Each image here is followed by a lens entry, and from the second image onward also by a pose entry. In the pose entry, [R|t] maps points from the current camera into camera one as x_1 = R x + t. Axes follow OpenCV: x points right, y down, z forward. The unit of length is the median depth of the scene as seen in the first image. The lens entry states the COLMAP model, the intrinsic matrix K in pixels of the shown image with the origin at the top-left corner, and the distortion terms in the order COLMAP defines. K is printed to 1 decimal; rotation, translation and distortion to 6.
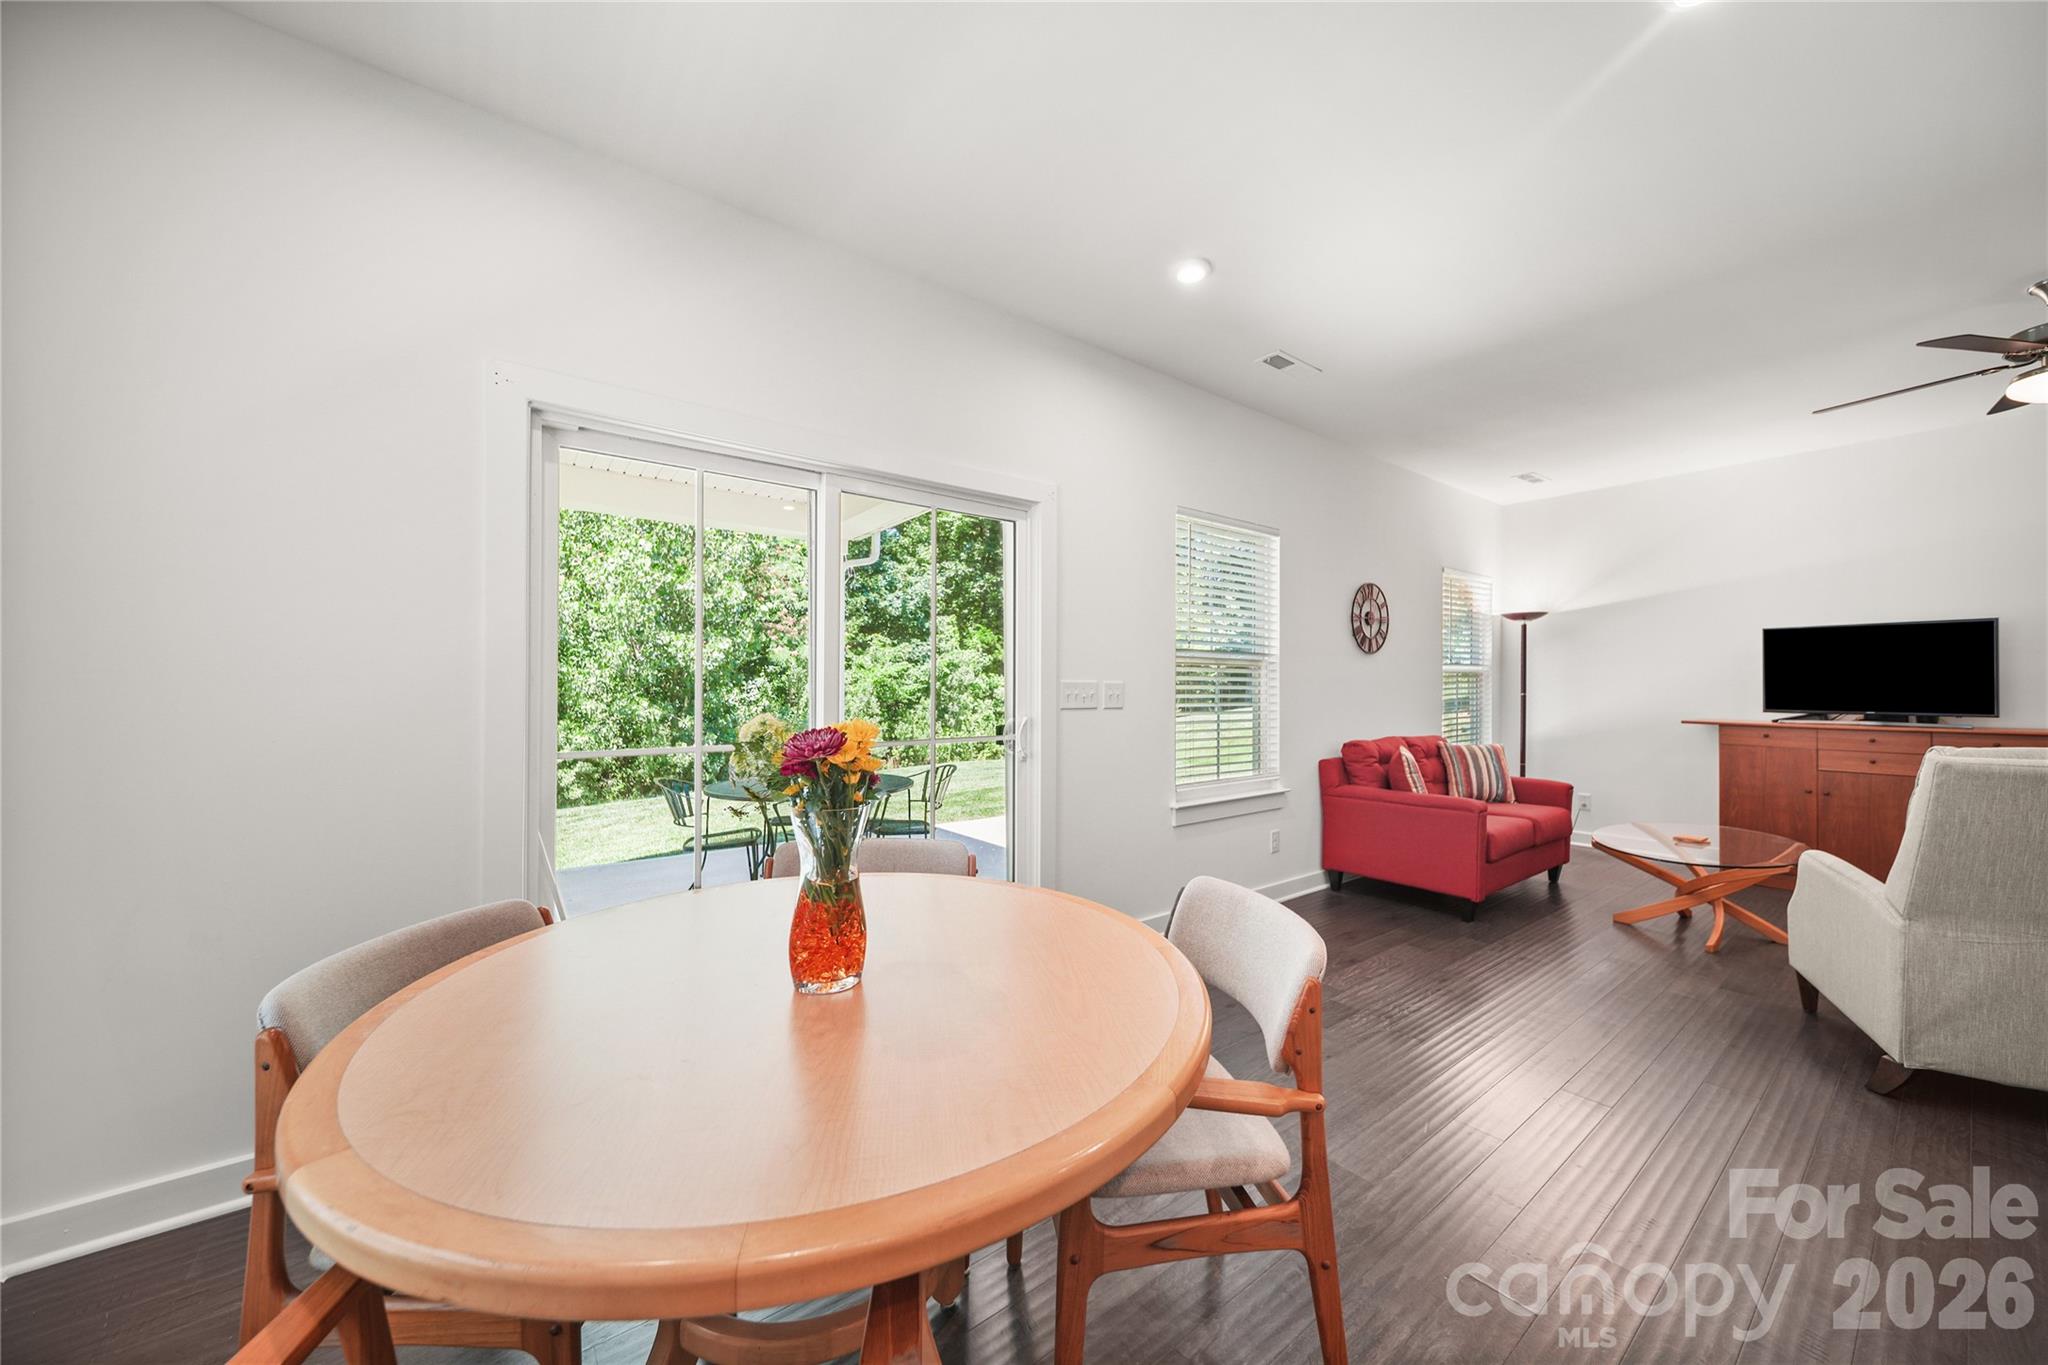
lens RADIAL K [[725.4, 0, 1068.3], [0, 725.4, 679.3], [0, 0, 1]] dist [-0.005005, -0.000206]
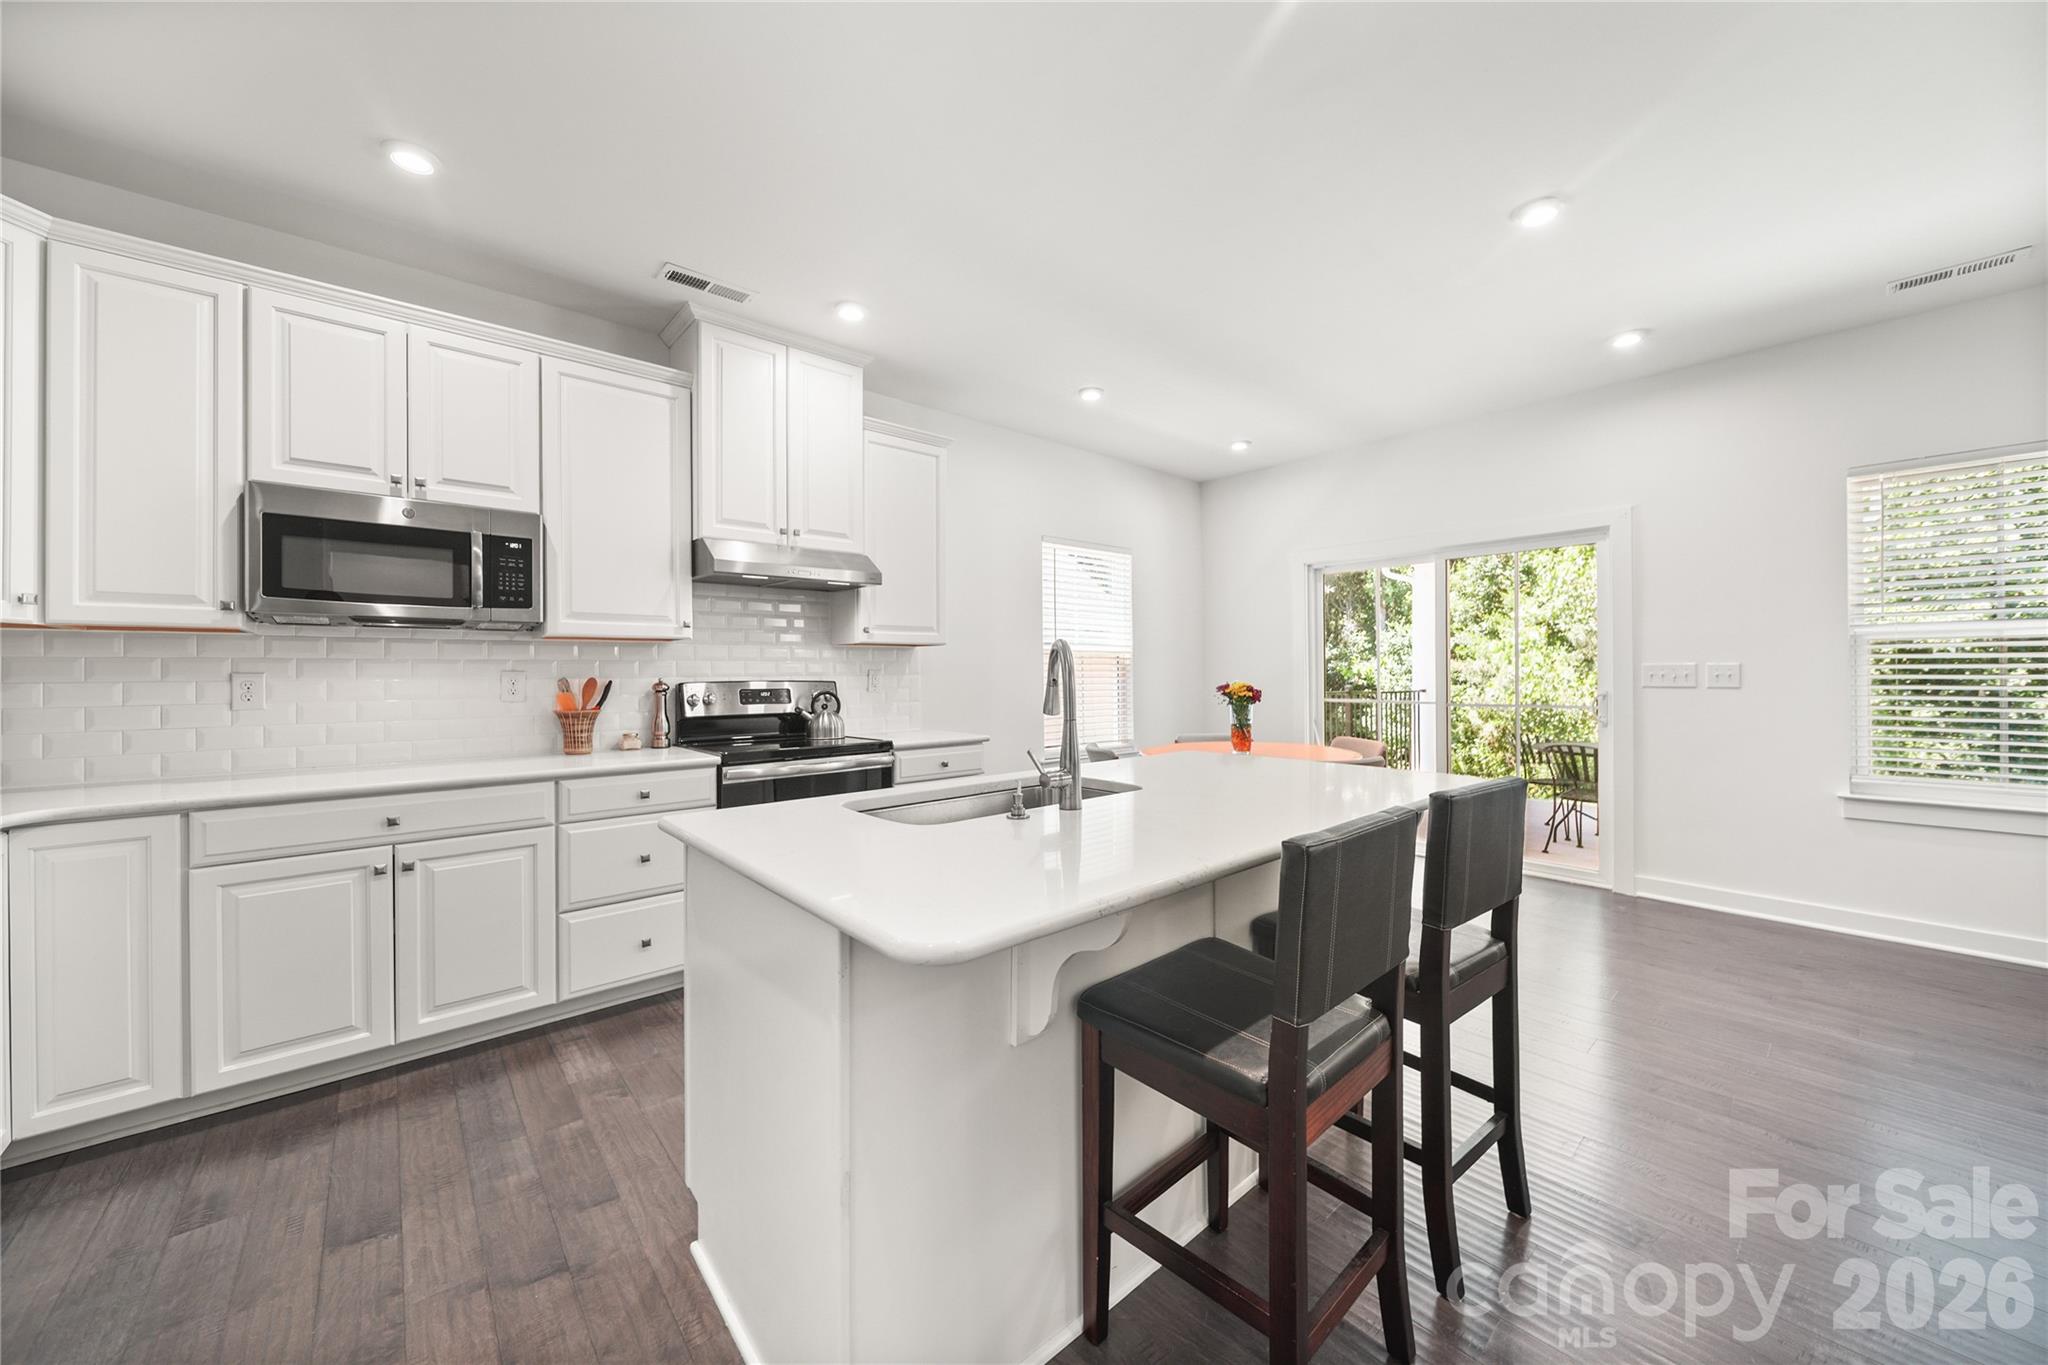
lens RADIAL K [[725.4, 0, 1010.3], [0, 725.4, 671.6], [0, 0, 1]] dist [-0.005005, -0.000206]
pose [[0.039591, -0.005297, -0.999202, 0.224487], [0.017681, 0.999833, -0.004600, 0.000414], [0.999060, -0.017484, 0.039678, -0.022114]]
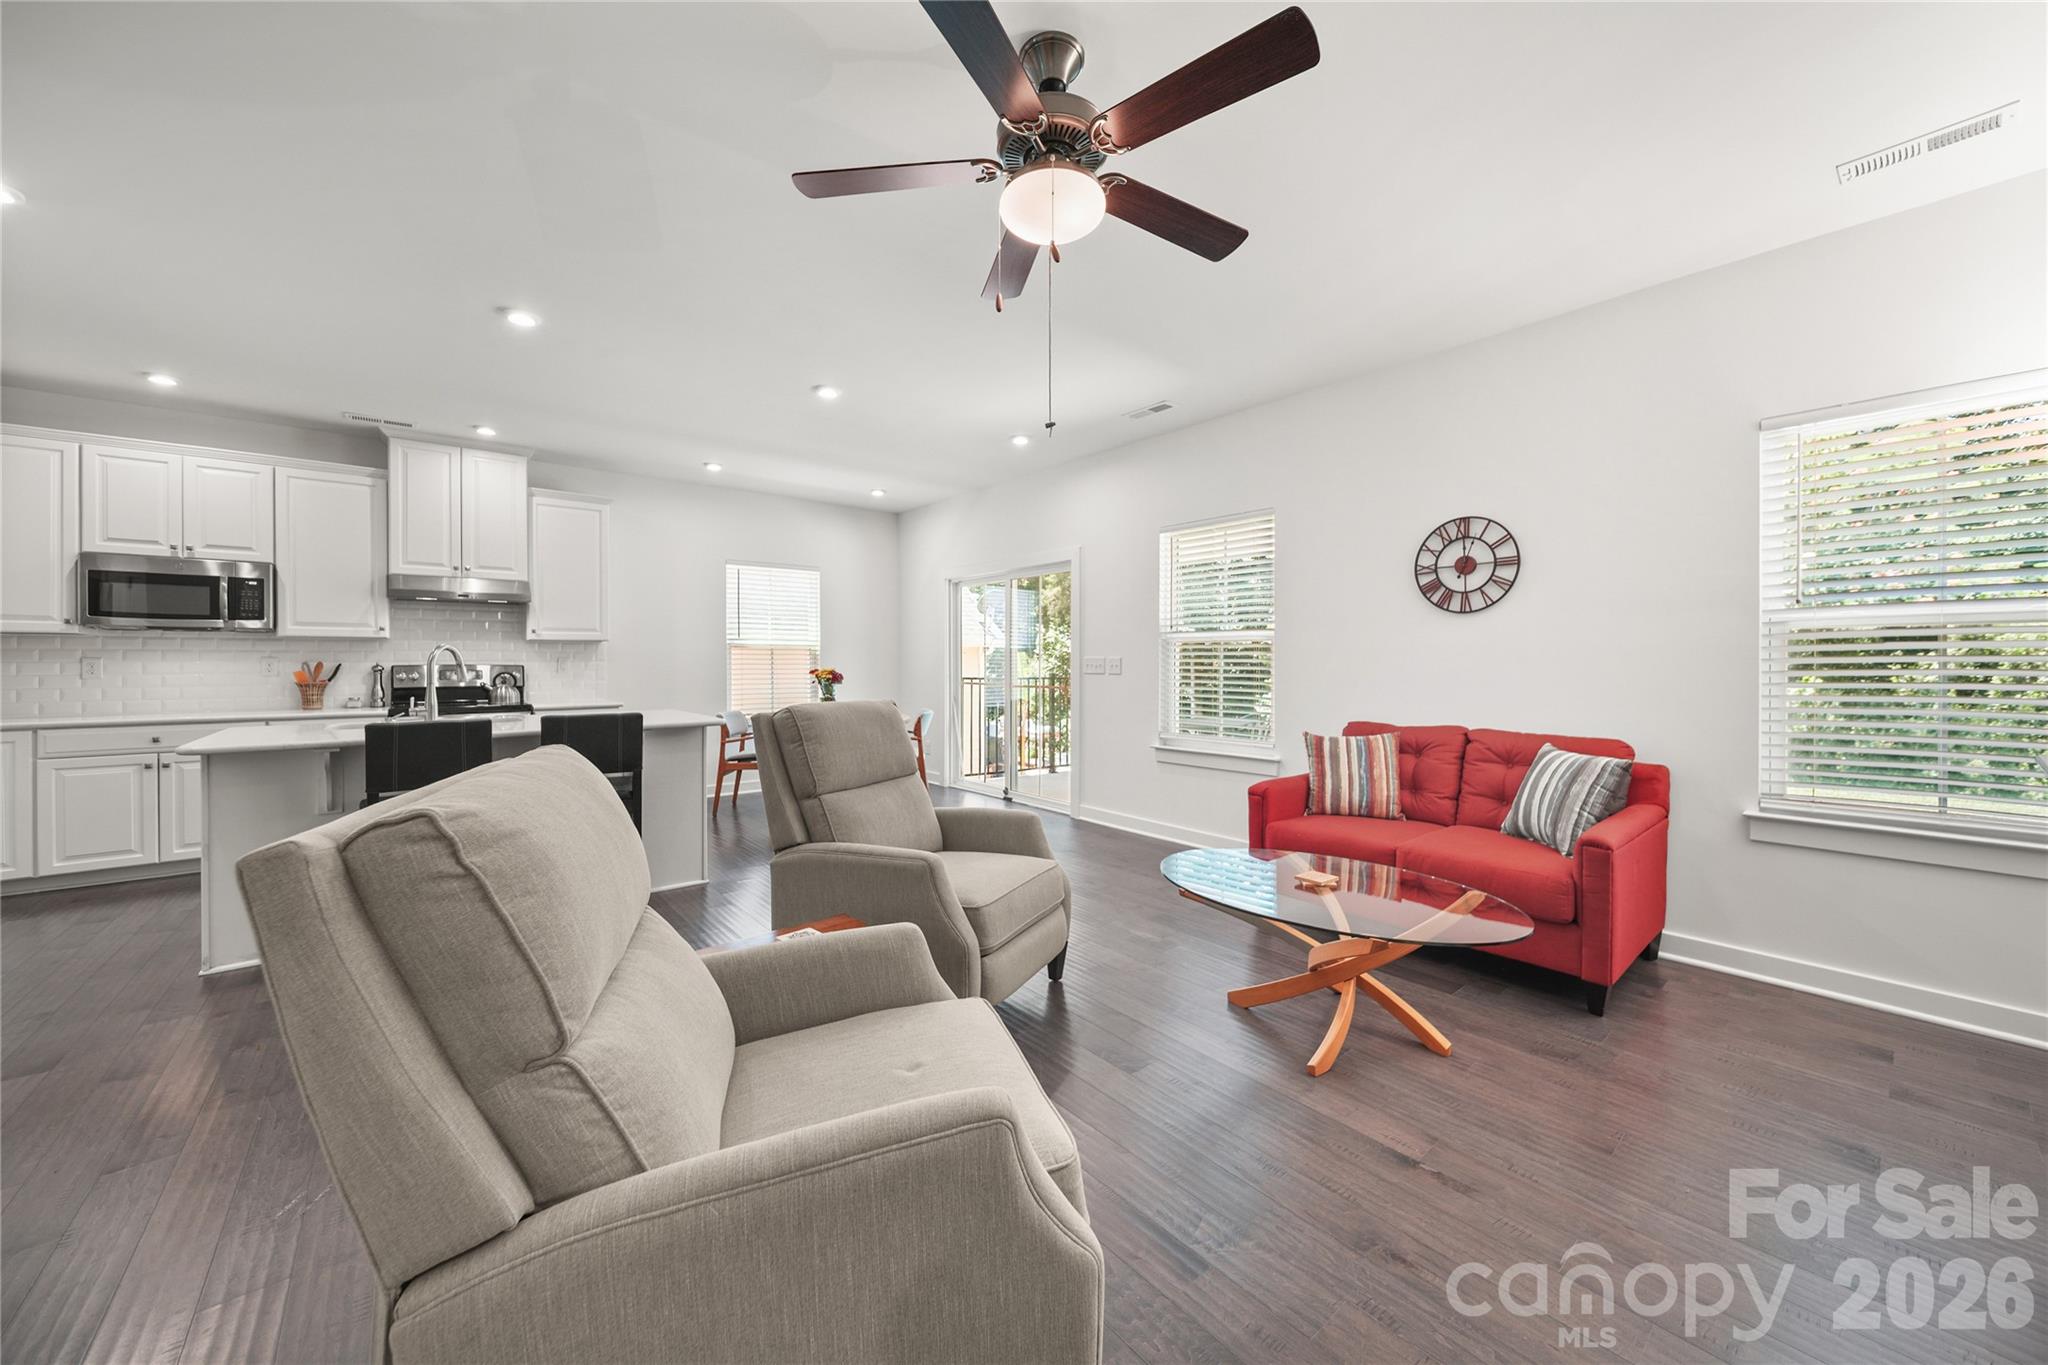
lens RADIAL K [[725.4, 0, 1006.9], [0, 725.4, 663.7], [0, 0, 1]] dist [-0.005005, -0.000206]
pose [[0.023635, 0.000887, -0.999720, 0.337410], [0.011628, 0.999932, 0.001162, 0.002921], [0.999653, -0.011652, 0.023623, 0.152259]]
